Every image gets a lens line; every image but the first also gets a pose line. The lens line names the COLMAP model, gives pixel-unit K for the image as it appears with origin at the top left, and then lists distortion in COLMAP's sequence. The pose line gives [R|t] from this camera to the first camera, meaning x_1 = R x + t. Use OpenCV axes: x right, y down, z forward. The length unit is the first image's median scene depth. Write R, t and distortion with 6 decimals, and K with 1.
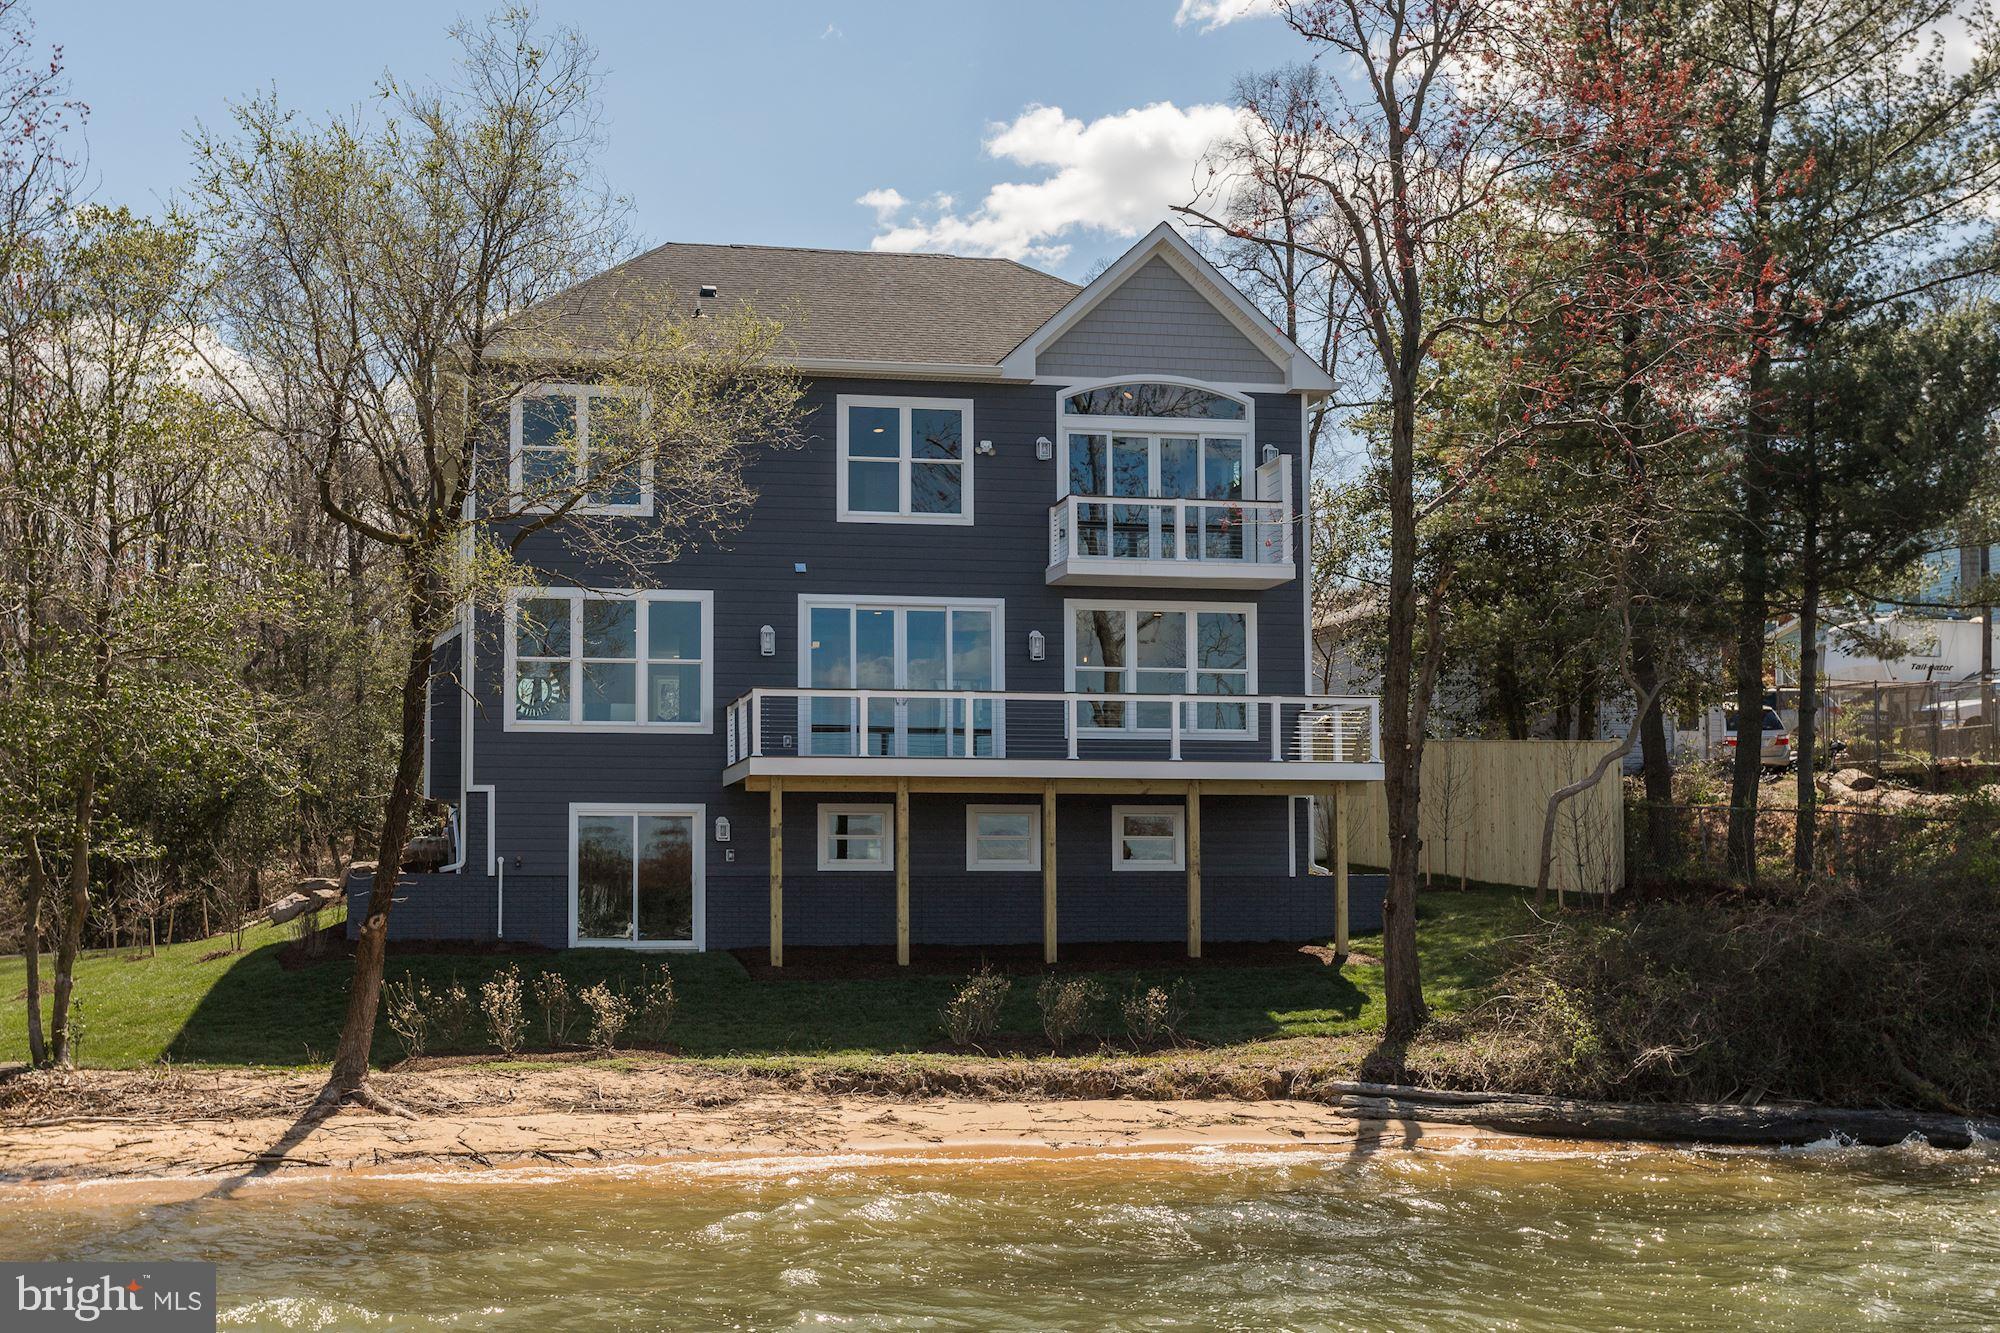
lens RADIAL K [[2647.0, 0, 946.4], [0, 2647.0, 754.6], [0, 0, 1]] dist [0.026456, 0.080727]
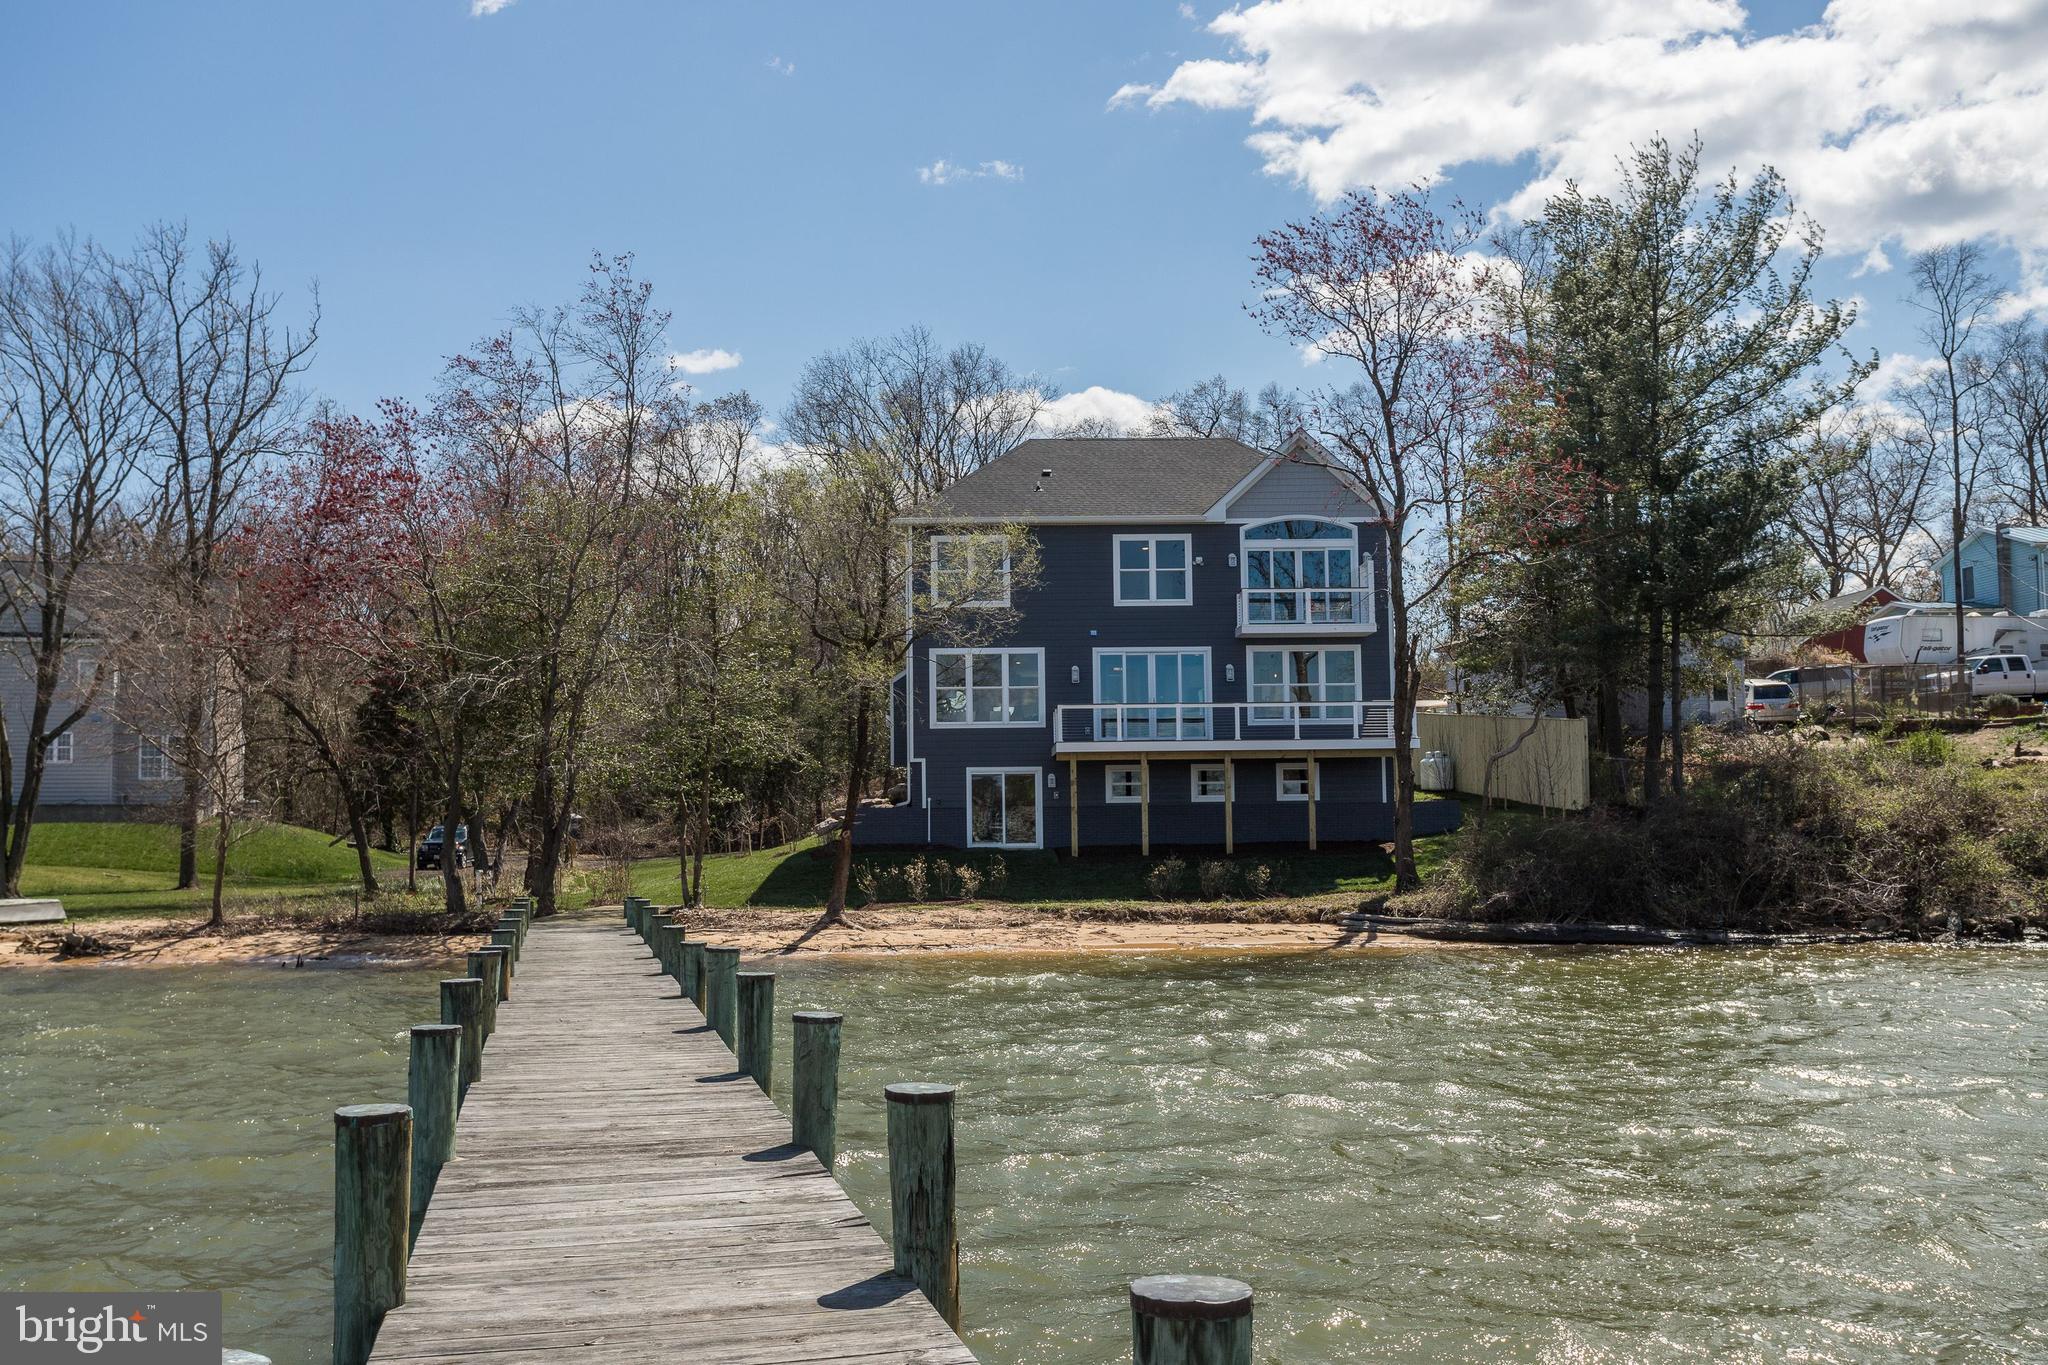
lens RADIAL K [[1746.9, 0, 1024.0], [0, 1746.9, 682.5], [0, 0, 1]] dist [0.007189, 0.000833]
pose [[0.990504, -0.021984, -0.135718, 0.061516], [0.018946, 0.999541, -0.023633, -0.011059], [0.136175, 0.020838, 0.990466, -0.181364]]
